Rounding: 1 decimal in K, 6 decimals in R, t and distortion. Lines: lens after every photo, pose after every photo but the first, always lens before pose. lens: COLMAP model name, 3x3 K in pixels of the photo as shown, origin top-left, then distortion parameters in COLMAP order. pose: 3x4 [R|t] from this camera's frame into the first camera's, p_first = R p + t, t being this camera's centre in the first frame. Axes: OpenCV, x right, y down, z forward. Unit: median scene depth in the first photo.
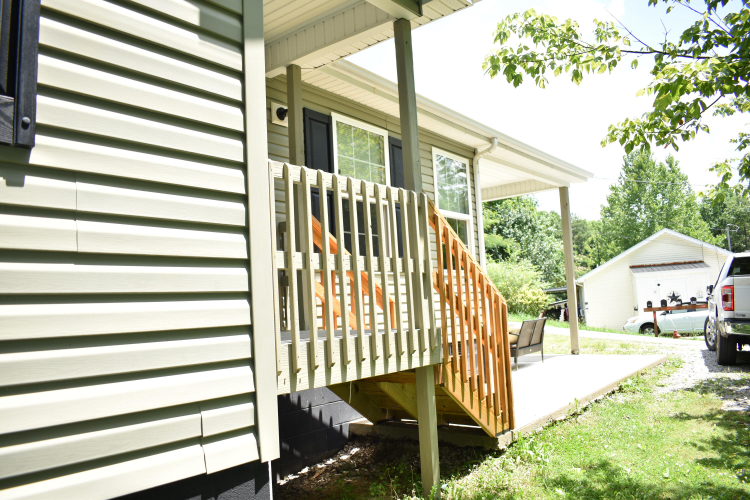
lens RADIAL K [[598.4, 0, 375.0], [0, 598.4, 250.0], [0, 0, 1]] dist [-0.088786, 0.012633]
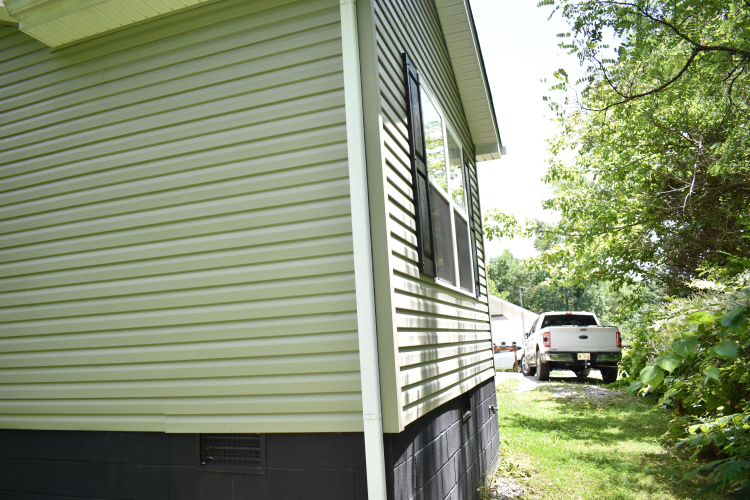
lens RADIAL K [[598.4, 0, 375.0], [0, 598.4, 250.0], [0, 0, 1]] dist [-0.088786, 0.012633]
pose [[0.942134, 0.055343, 0.330636, -0.388442], [-0.029657, 0.996172, -0.082235, -0.018283], [-0.333921, 0.067671, 0.940169, -0.414841]]
